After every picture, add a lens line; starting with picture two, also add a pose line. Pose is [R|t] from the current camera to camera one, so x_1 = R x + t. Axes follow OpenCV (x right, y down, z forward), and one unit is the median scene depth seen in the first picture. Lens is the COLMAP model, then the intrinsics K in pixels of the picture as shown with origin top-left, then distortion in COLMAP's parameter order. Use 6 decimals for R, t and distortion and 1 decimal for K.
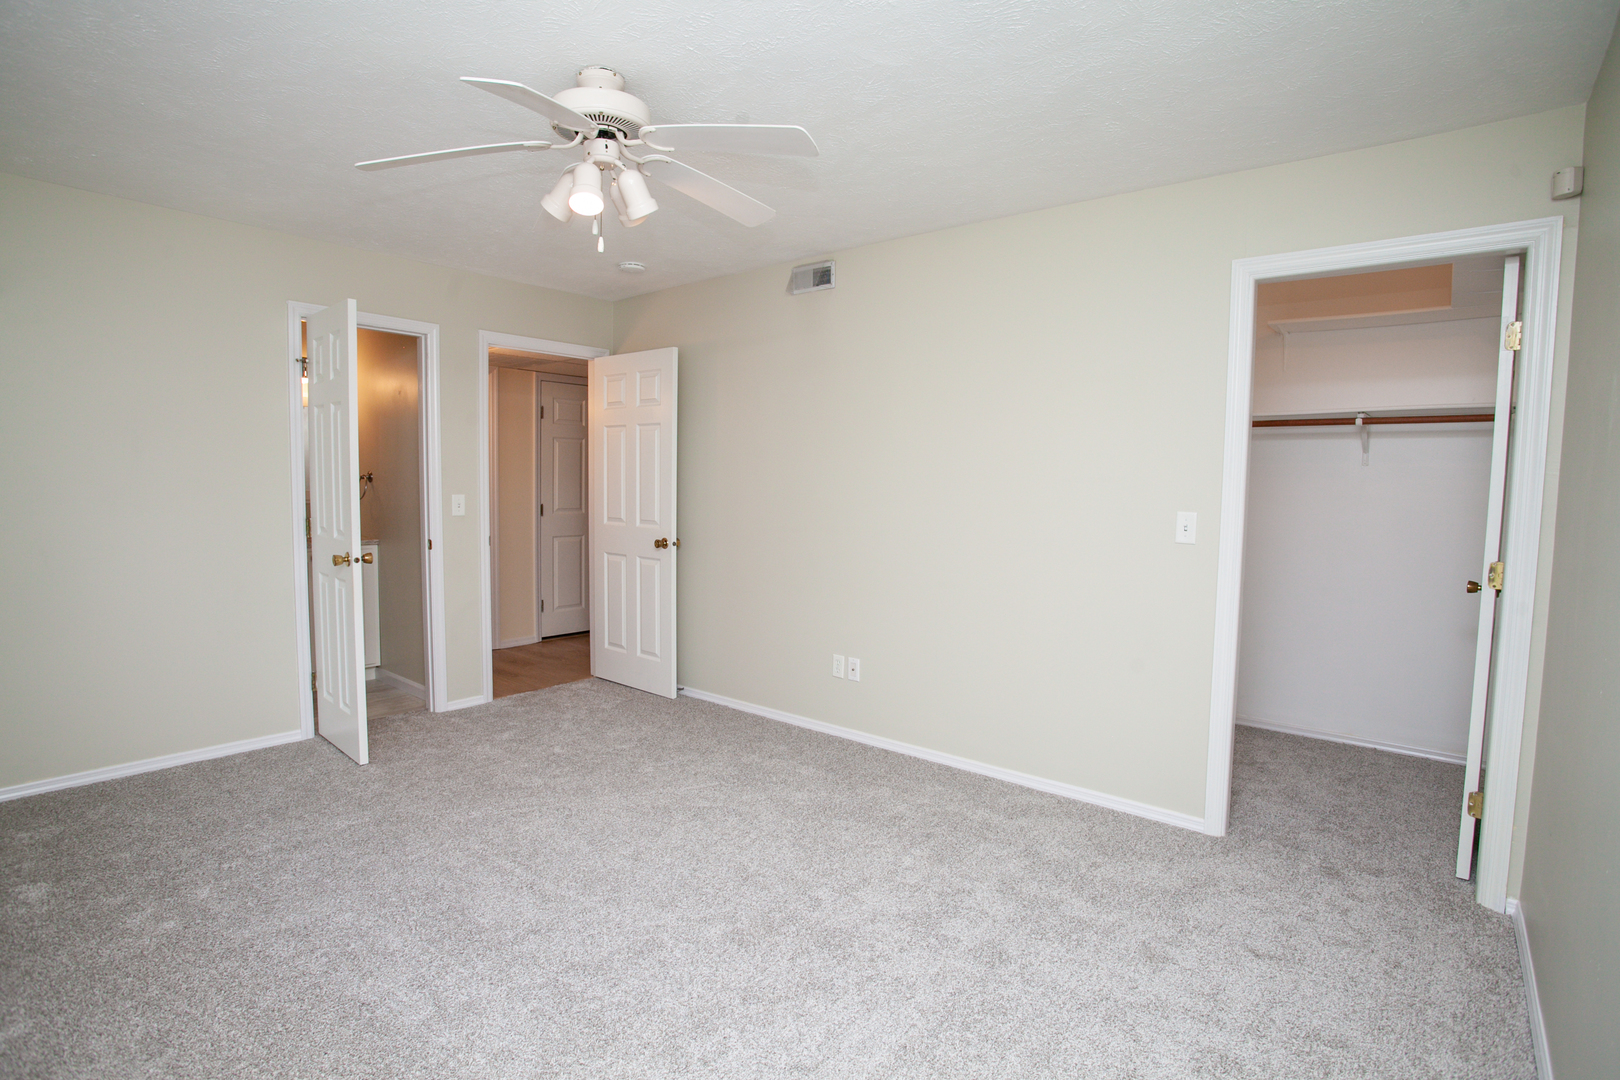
lens RADIAL K [[791.5, 0, 810.0], [0, 791.5, 540.0], [0, 0, 1]] dist [-0.035094, 0.000276]
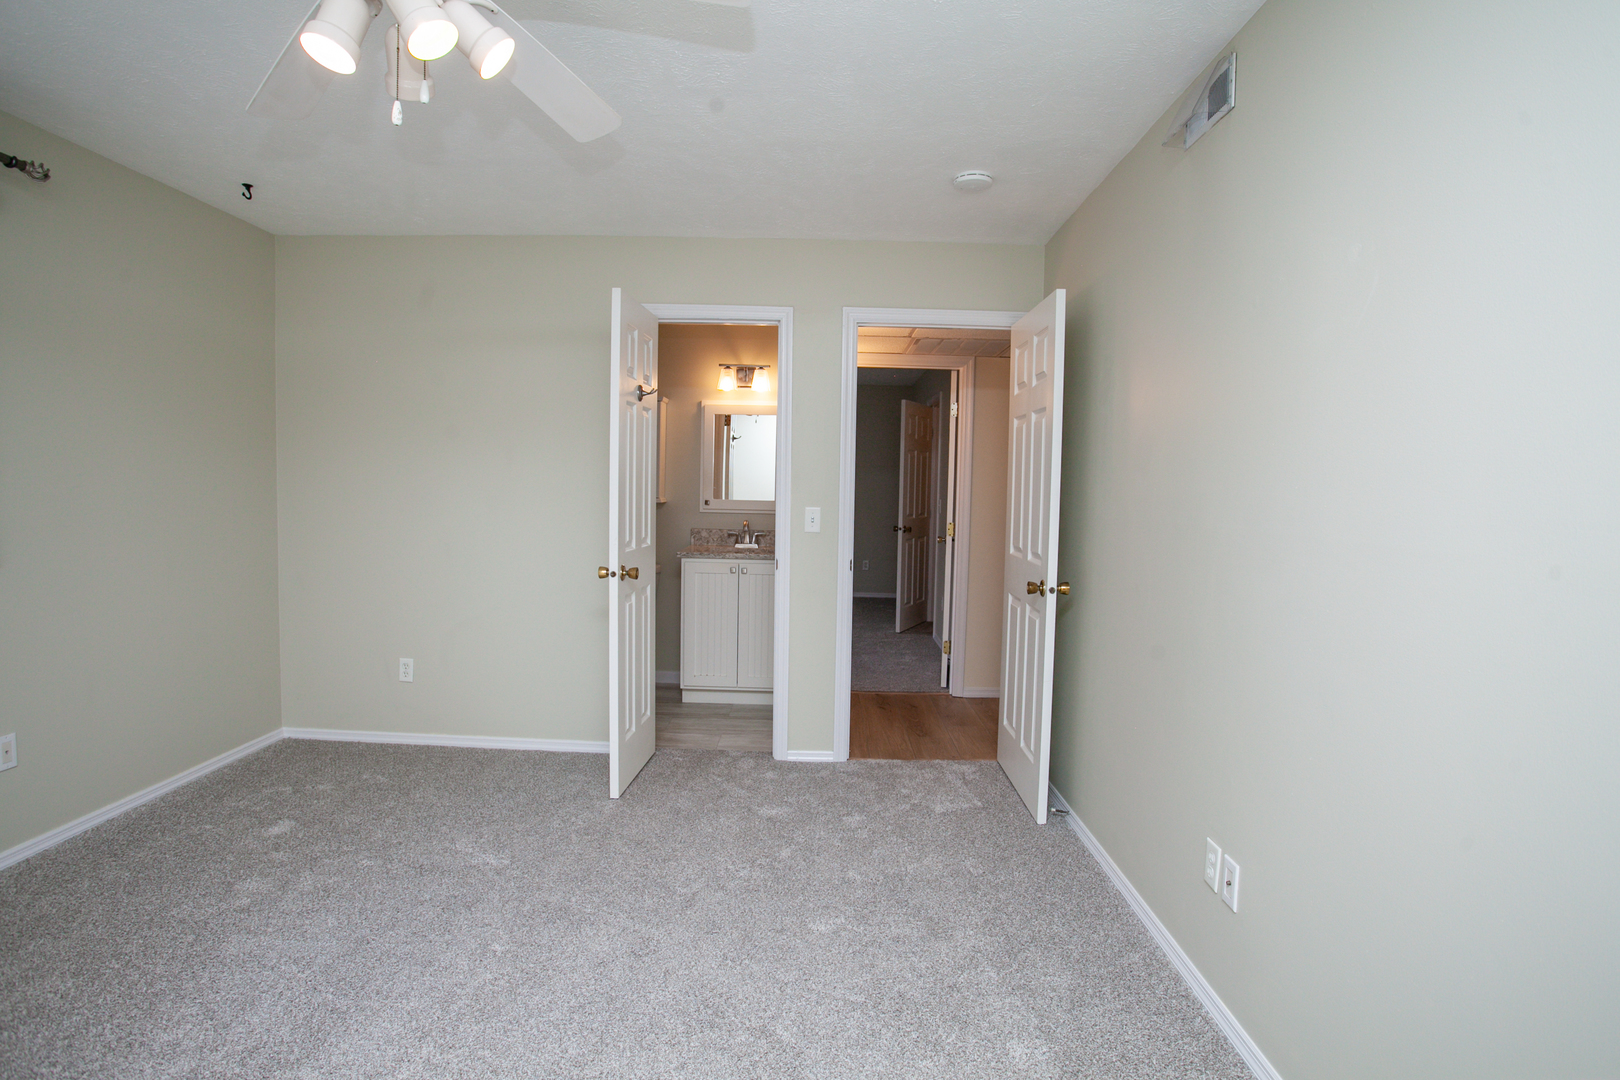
lens RADIAL K [[836.1, 0, 810.0], [0, 836.1, 540.0], [0, 0, 1]] dist [-0.038790, 0.000607]
pose [[0.626699, 0.049021, -0.777718, 0.247462], [-0.071493, 0.997427, 0.005260, -0.027076], [0.775975, 0.052305, 0.628592, 0.435391]]
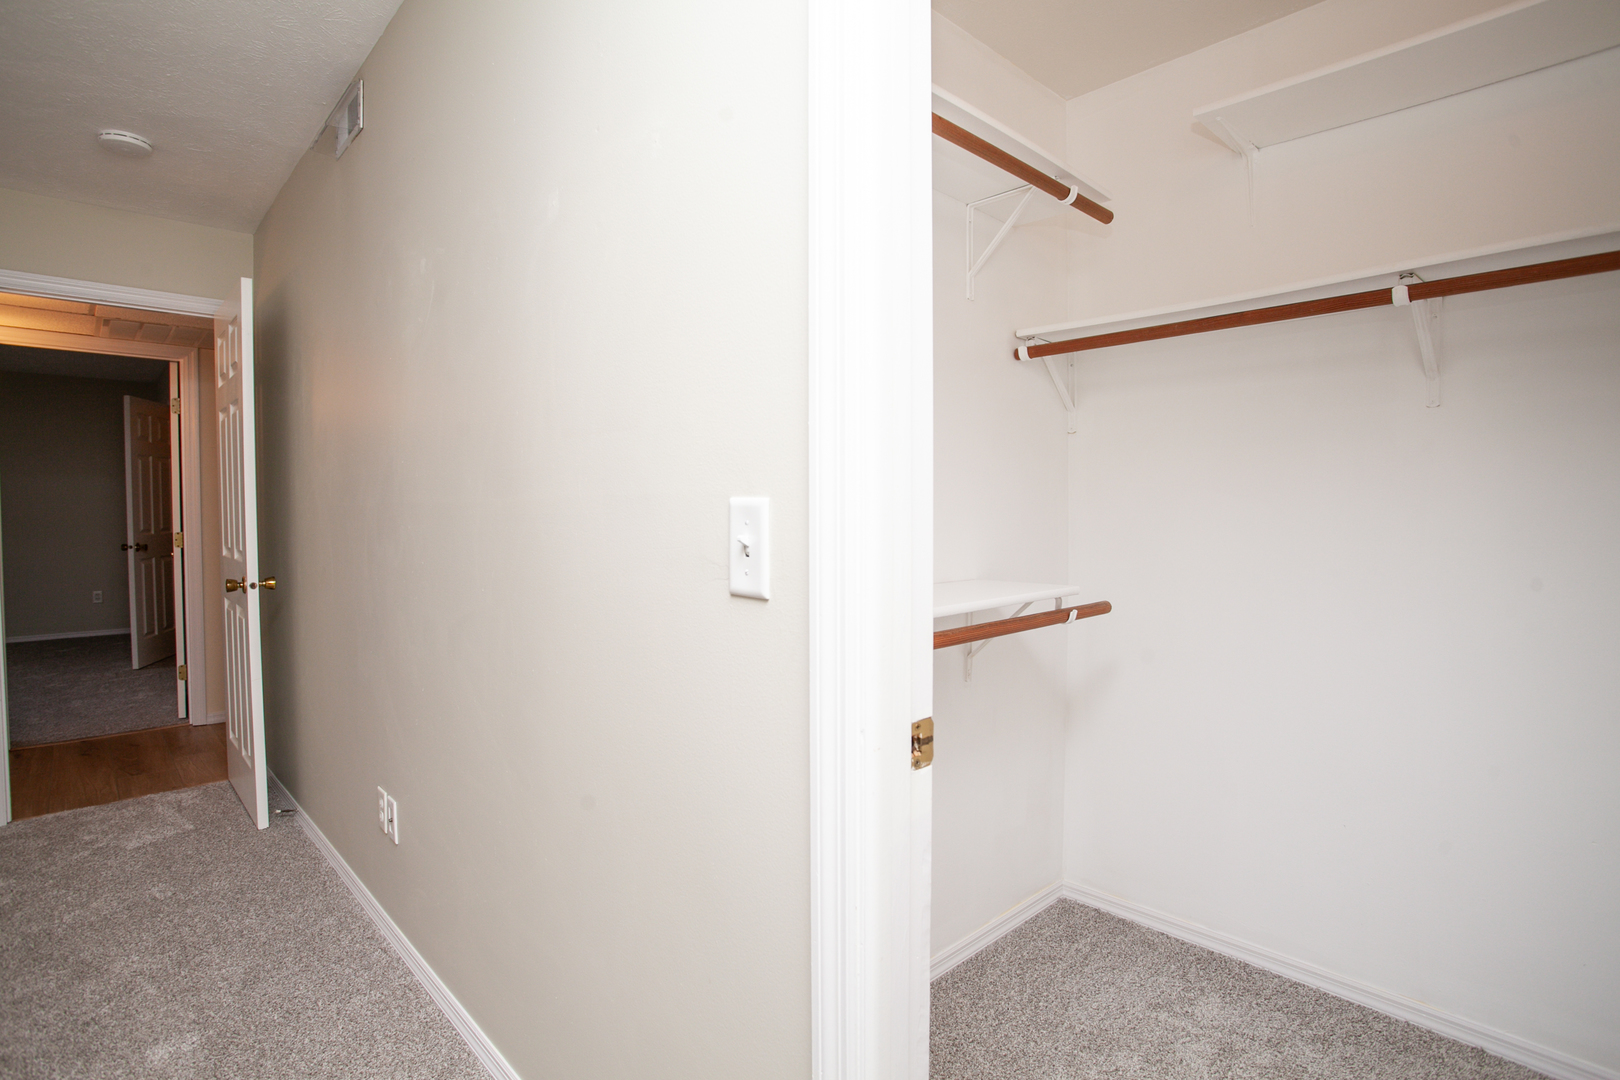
lens RADIAL K [[810.1, 0, 810.0], [0, 810.1, 540.0], [0, 0, 1]] dist [-0.058934, 0.020254]
pose [[0.991729, -0.012727, -0.127719, 0.370893], [0.007441, 0.999099, -0.041785, -0.001691], [0.128136, 0.040489, 0.990930, 0.452817]]
